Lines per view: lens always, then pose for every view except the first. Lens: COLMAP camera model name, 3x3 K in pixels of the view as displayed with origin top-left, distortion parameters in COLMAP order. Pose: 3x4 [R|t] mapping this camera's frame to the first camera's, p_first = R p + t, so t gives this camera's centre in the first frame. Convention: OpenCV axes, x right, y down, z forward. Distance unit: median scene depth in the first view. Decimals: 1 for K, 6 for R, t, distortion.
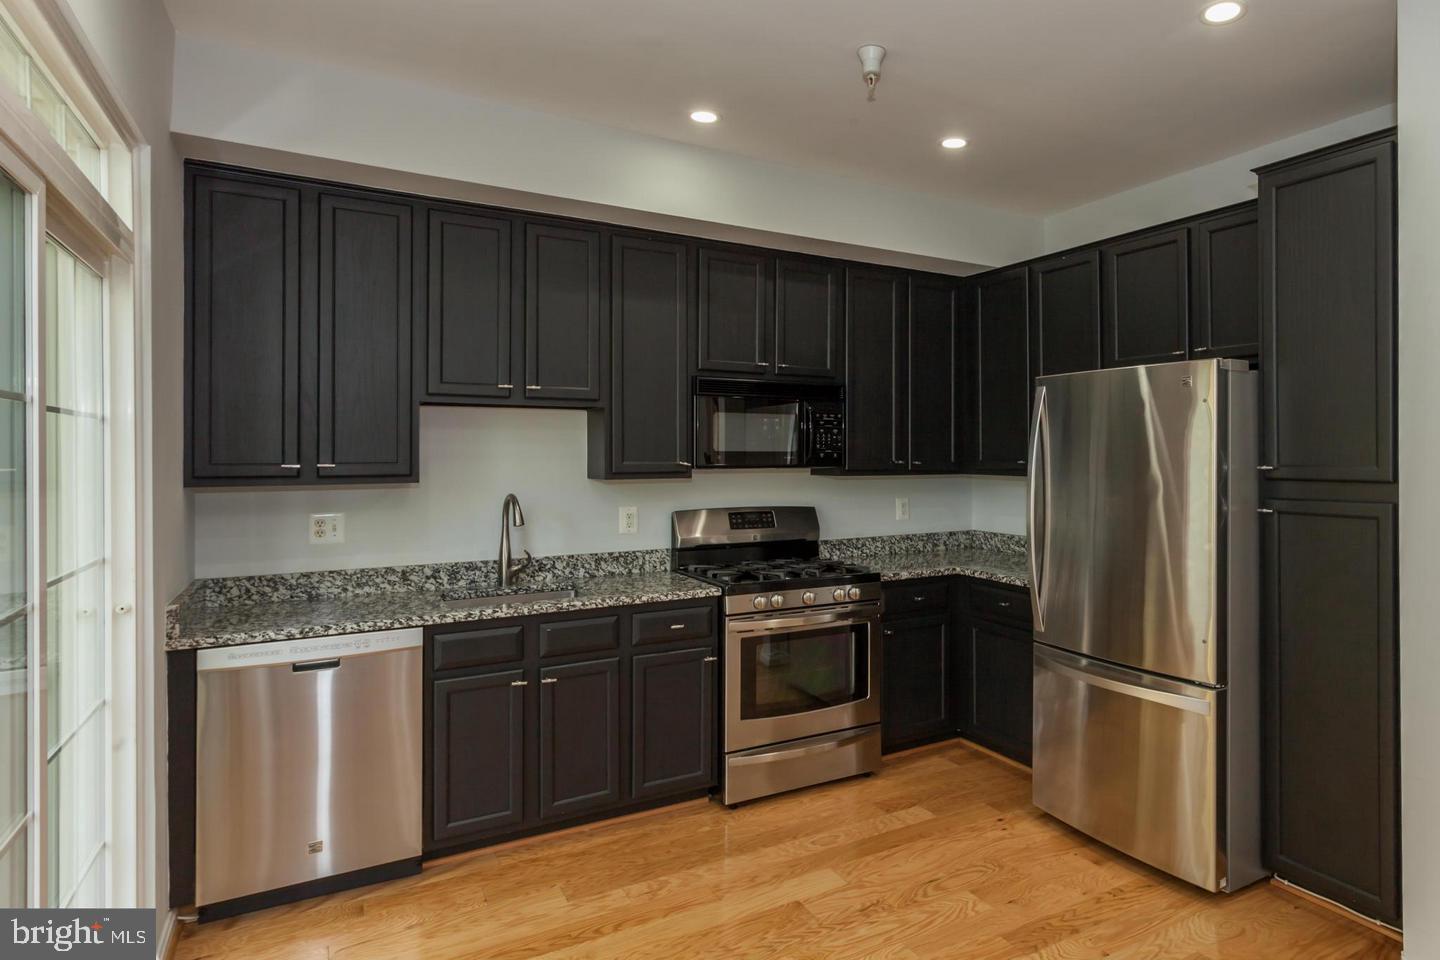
lens RADIAL K [[694.7, 0, 757.2], [0, 694.7, 452.7], [0, 0, 1]] dist [0.002168, 0.002029]
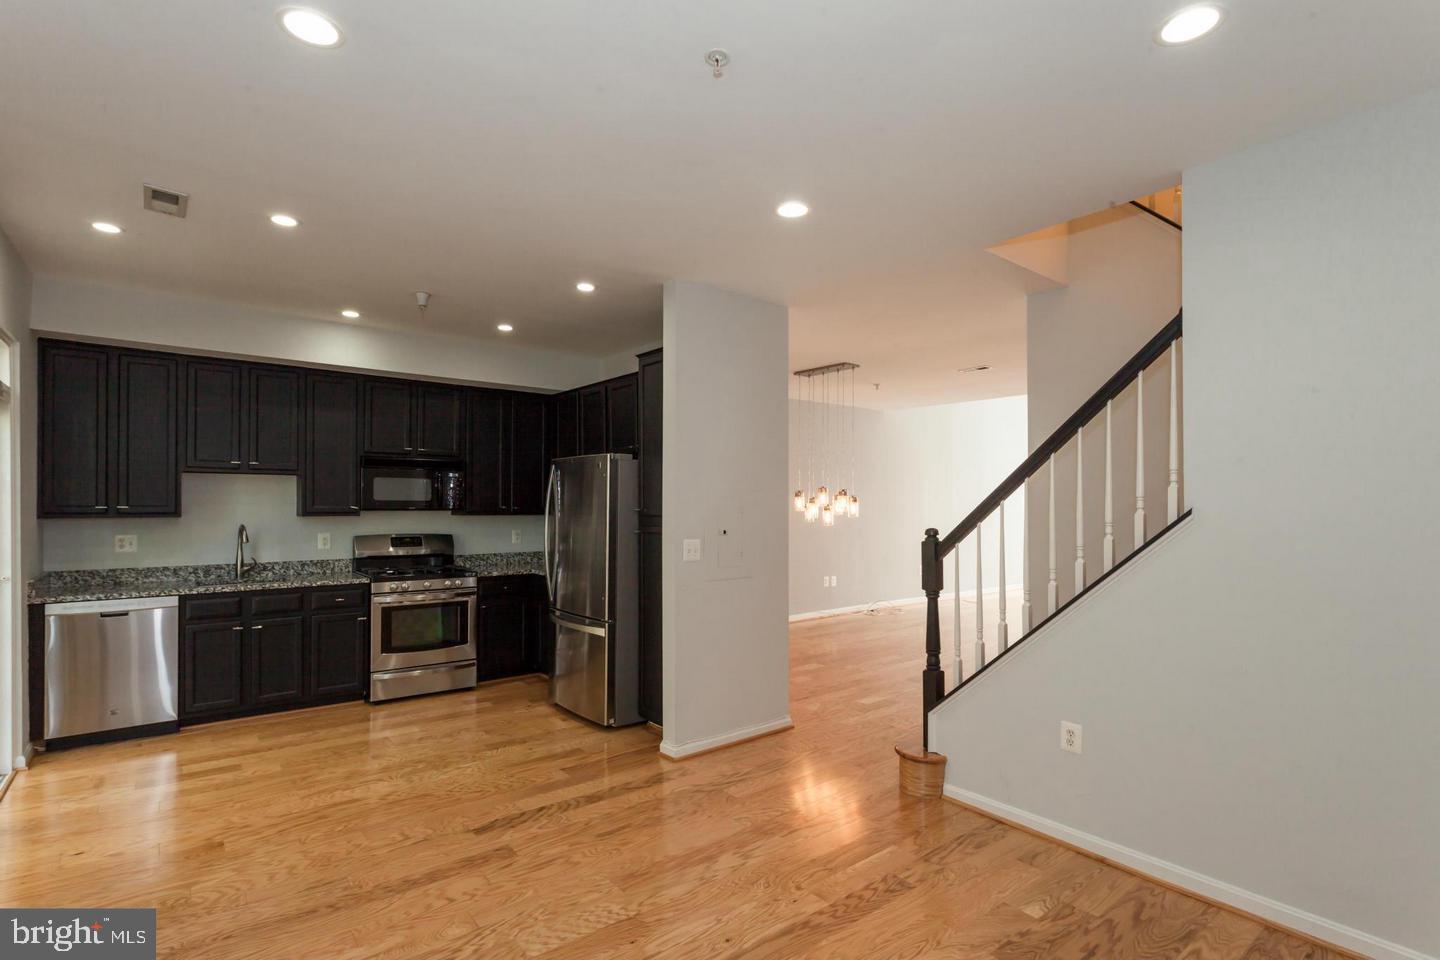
lens RADIAL K [[694.7, 0, 711.2], [0, 694.7, 503.0], [0, 0, 1]] dist [0.002168, 0.002029]
pose [[0.996181, 0.003975, 0.087221, 0.684459], [-0.004186, 0.999989, 0.002230, -0.002769], [-0.087211, -0.002586, 0.996186, -0.858623]]
